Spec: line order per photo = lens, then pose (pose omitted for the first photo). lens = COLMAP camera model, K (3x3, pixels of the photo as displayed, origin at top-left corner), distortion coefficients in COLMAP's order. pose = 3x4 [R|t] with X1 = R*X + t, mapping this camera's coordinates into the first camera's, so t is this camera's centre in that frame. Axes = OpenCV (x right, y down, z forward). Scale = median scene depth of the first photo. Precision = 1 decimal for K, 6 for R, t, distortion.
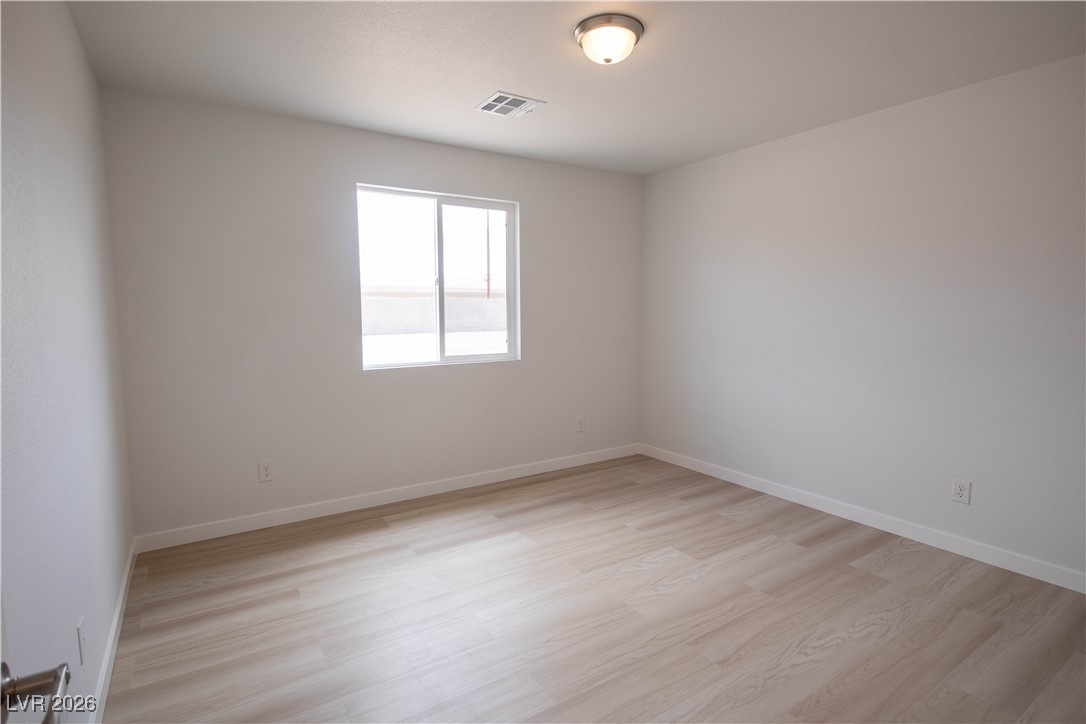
lens RADIAL K [[551.7, 0, 545.7], [0, 551.7, 347.4], [0, 0, 1]] dist [-0.000347, -0.007294]
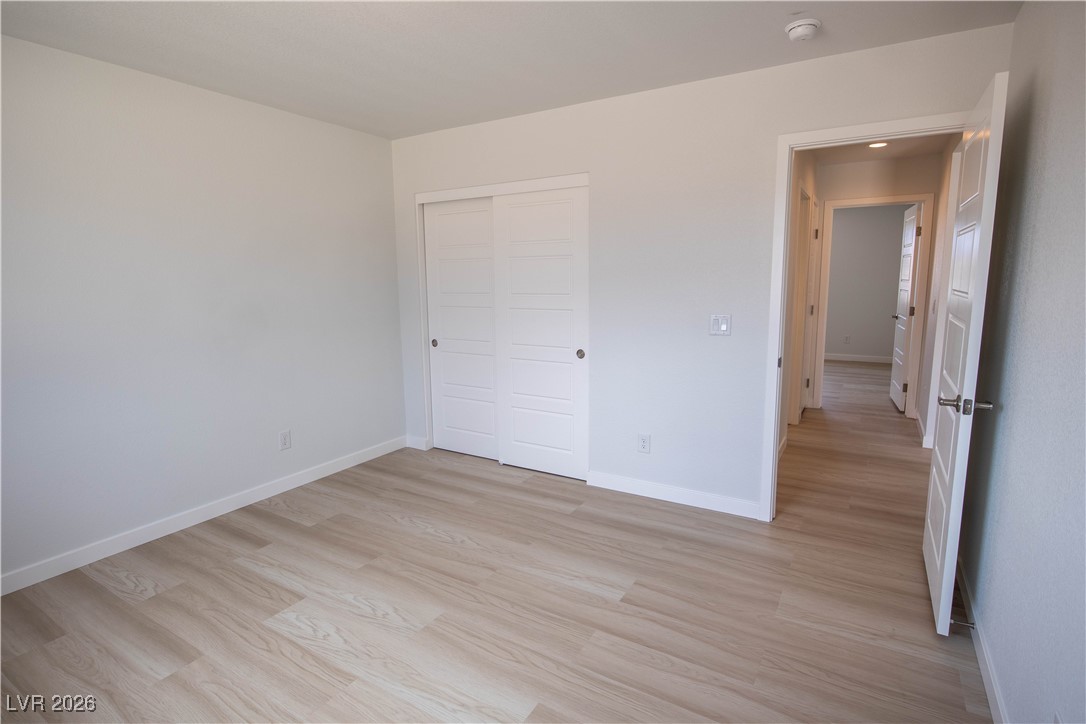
lens RADIAL K [[542.8, 0, 548.6], [0, 542.8, 357.0], [0, 0, 1]] dist [-0.000668, -0.006762]
pose [[-0.427626, -0.125569, 0.895192, -0.695145], [0.080237, 0.981123, 0.175951, -0.109239], [-0.900388, 0.147069, -0.409479, 1.149107]]
